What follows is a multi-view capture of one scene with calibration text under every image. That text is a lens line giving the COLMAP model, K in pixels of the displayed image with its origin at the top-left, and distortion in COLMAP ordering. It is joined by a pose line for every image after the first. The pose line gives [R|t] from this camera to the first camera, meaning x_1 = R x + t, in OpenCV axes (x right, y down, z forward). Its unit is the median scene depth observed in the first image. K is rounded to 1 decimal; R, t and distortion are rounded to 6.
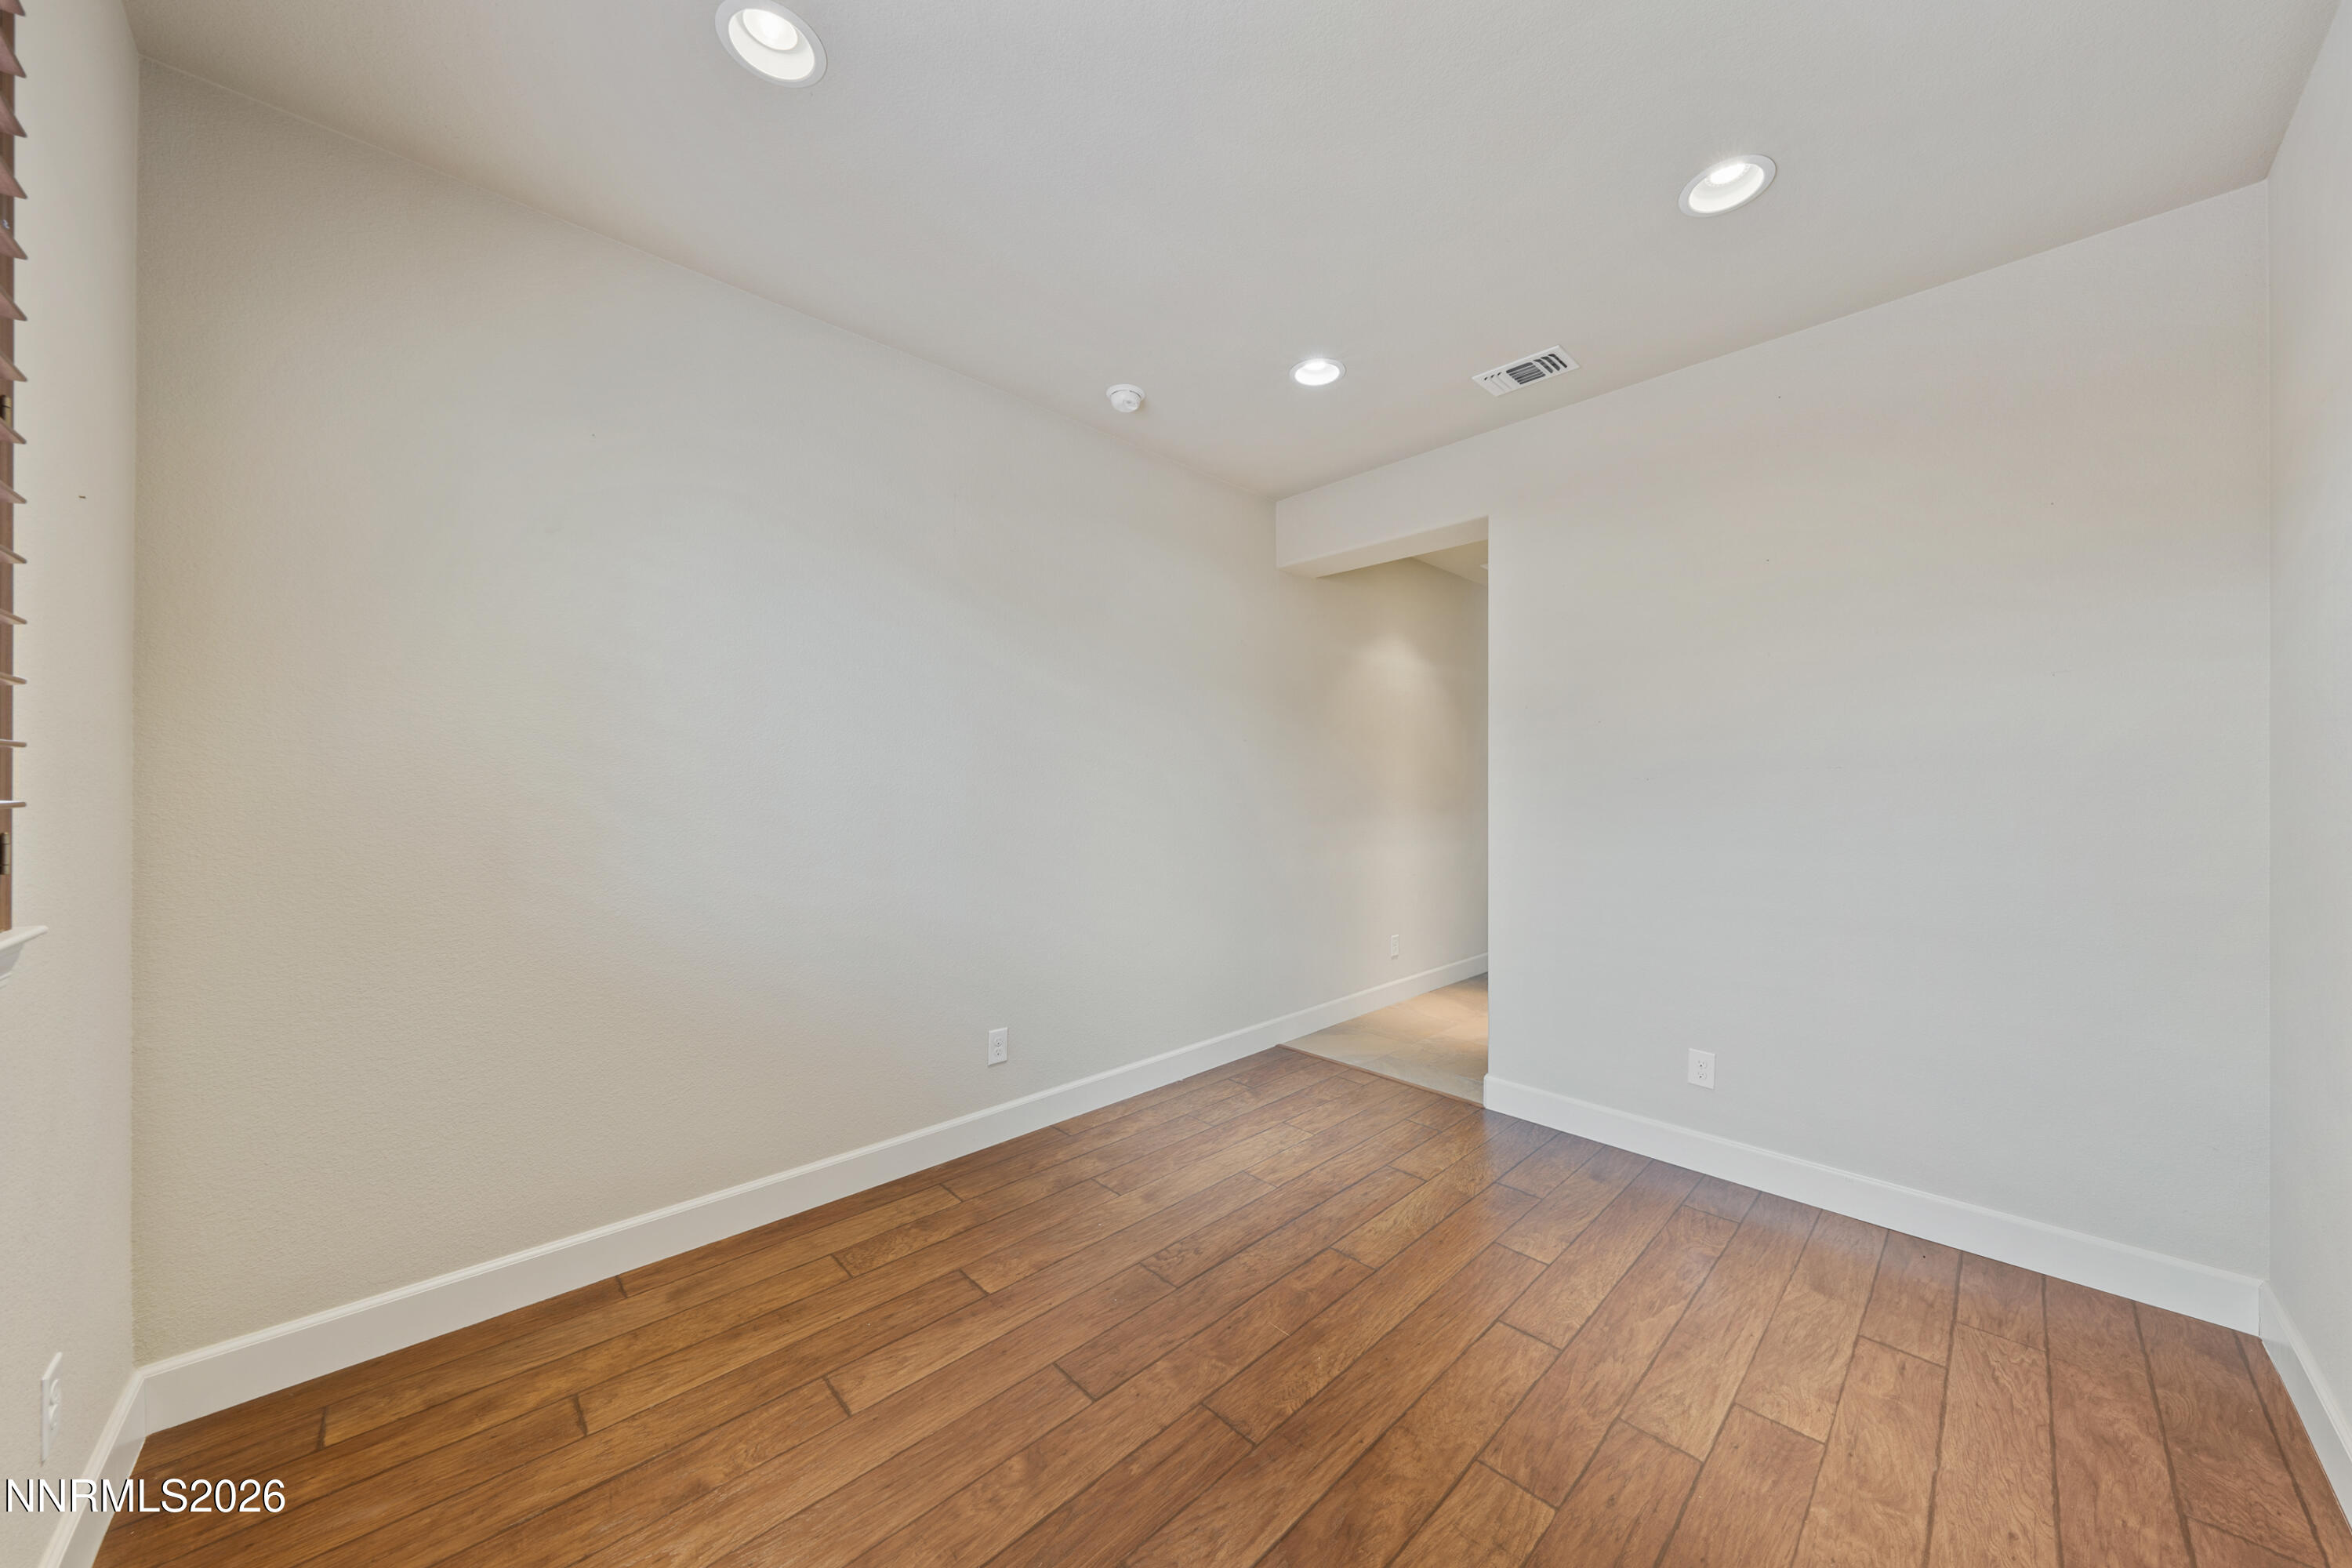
lens RADIAL K [[795.9, 0, 1175.2], [0, 795.9, 786.5], [0, 0, 1]] dist [0.000217, -0.000064]
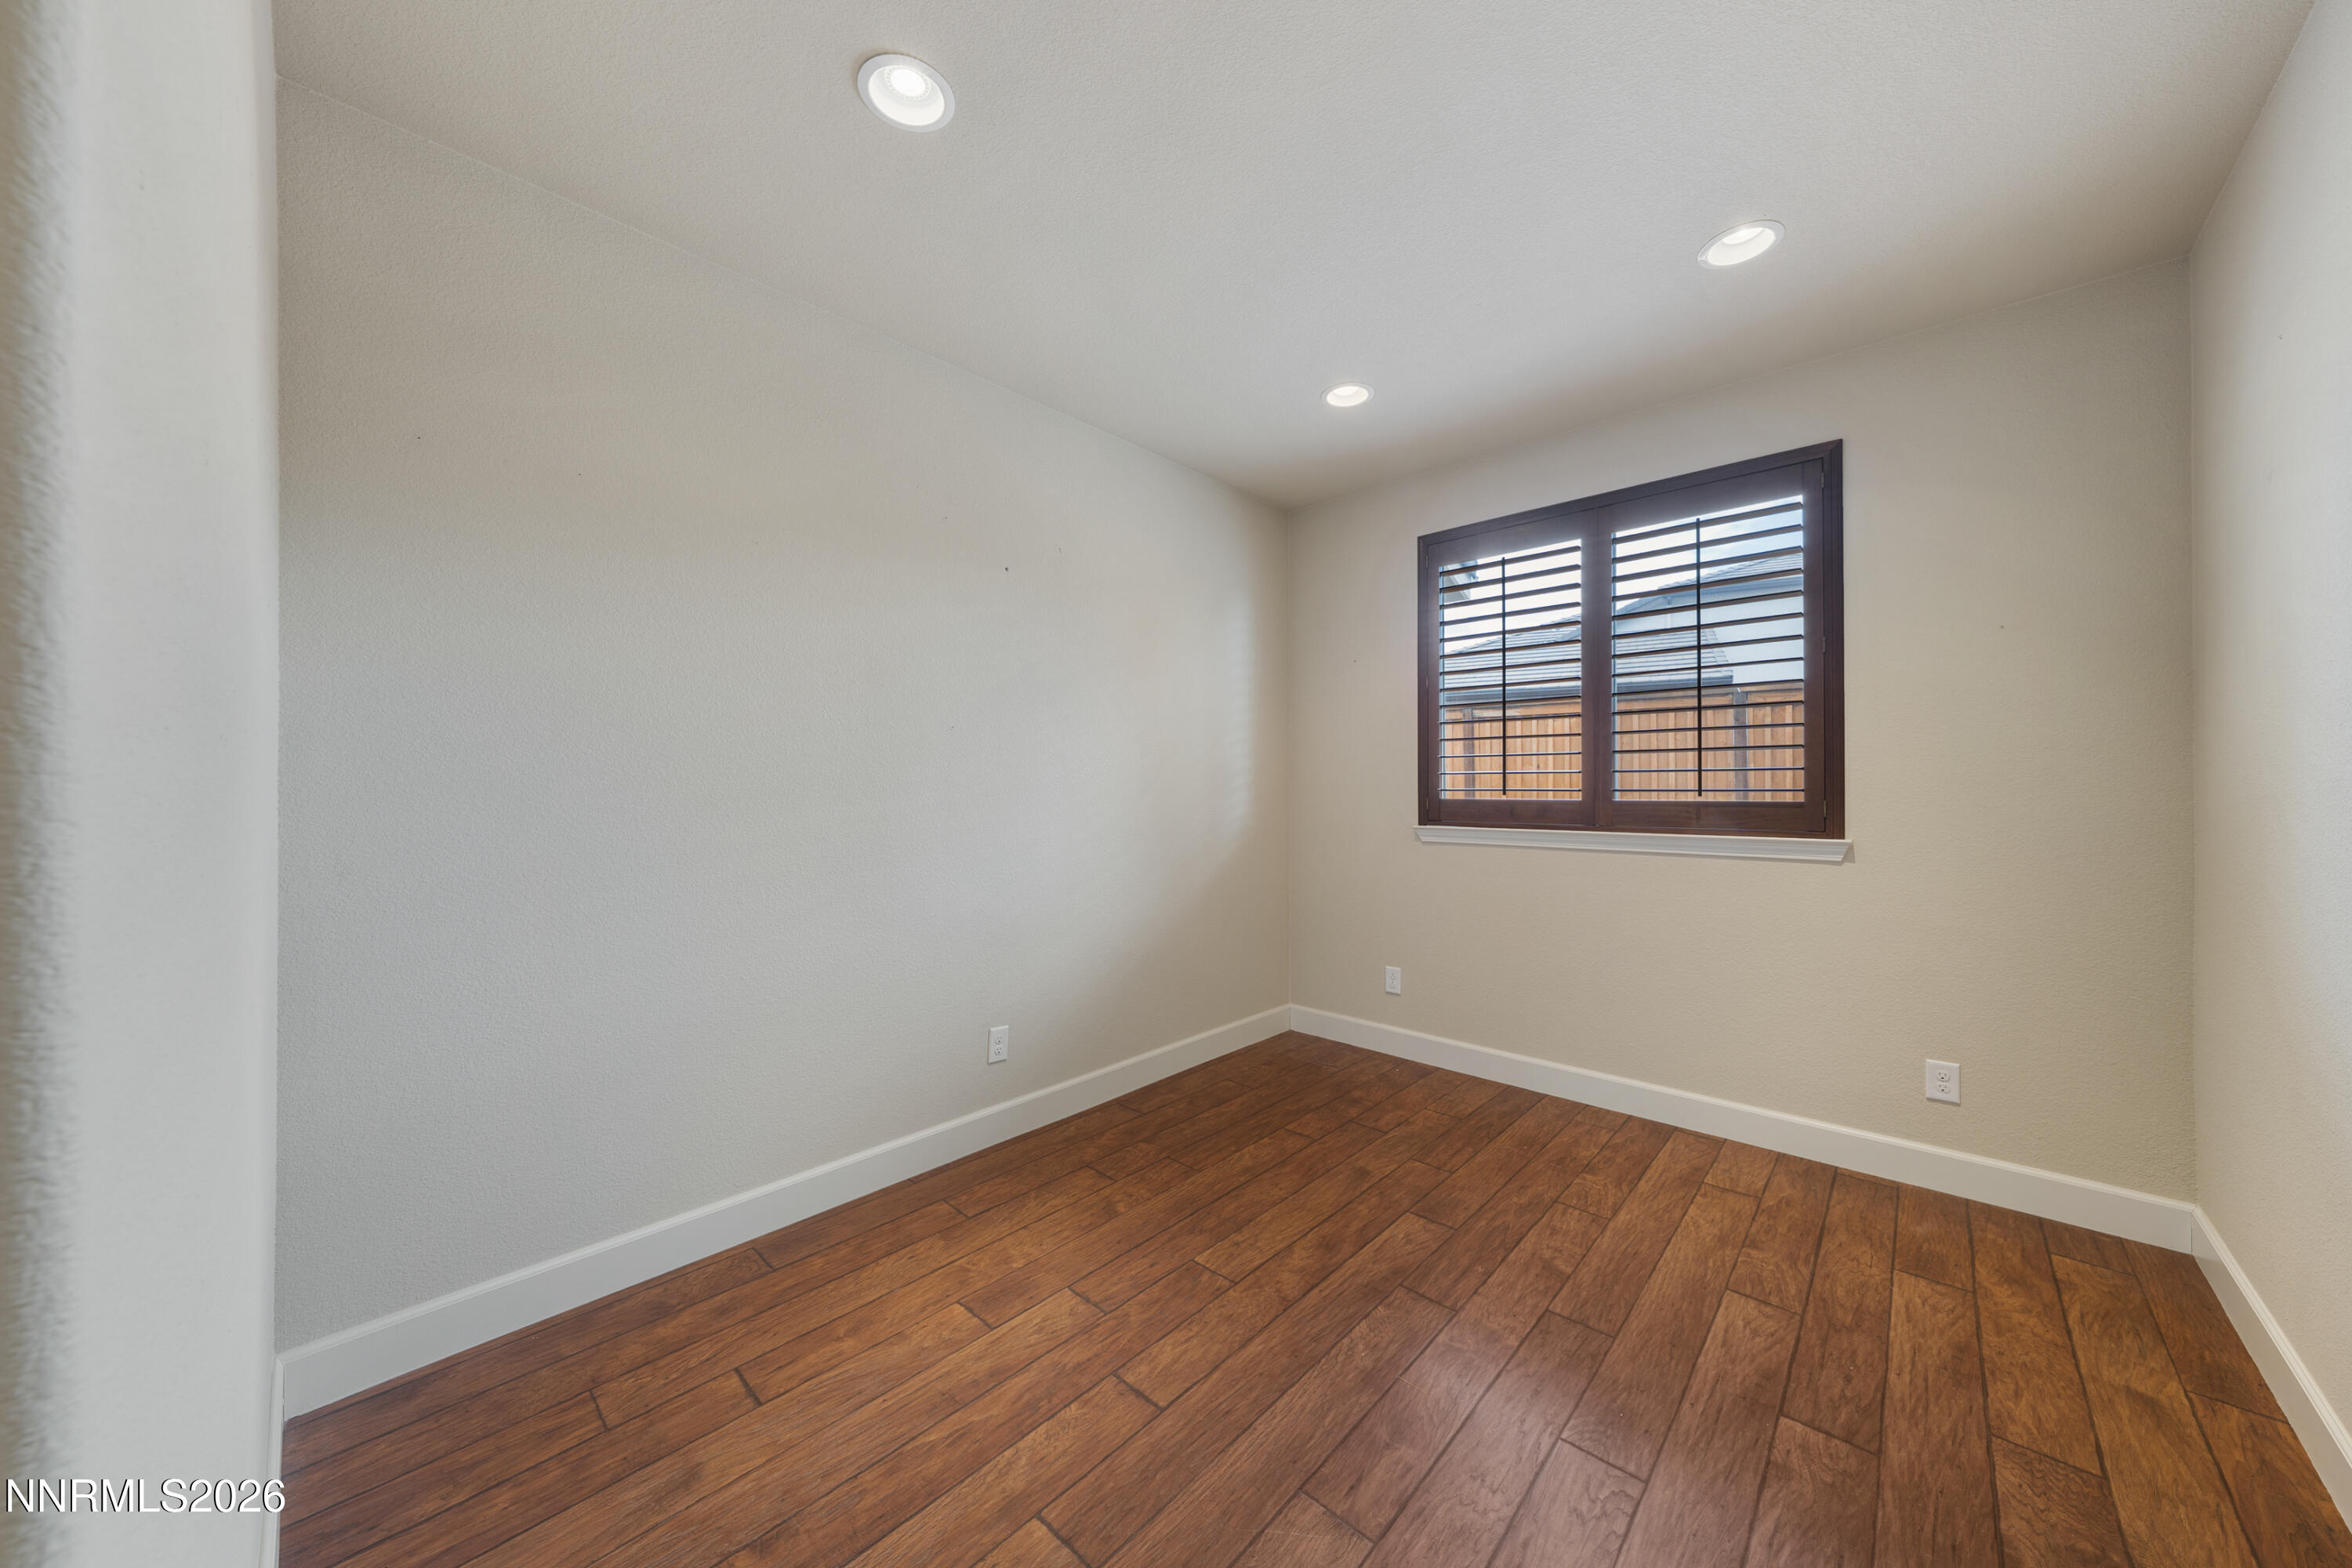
lens RADIAL K [[795.9, 0, 1177.0], [0, 795.9, 785.8], [0, 0, 1]] dist [0.000217, -0.000064]
pose [[-0.998396, -0.001739, -0.056582, 0.491344], [-0.001555, 0.999993, -0.003294, 0.009836], [0.056588, -0.003201, -0.998393, 2.070609]]
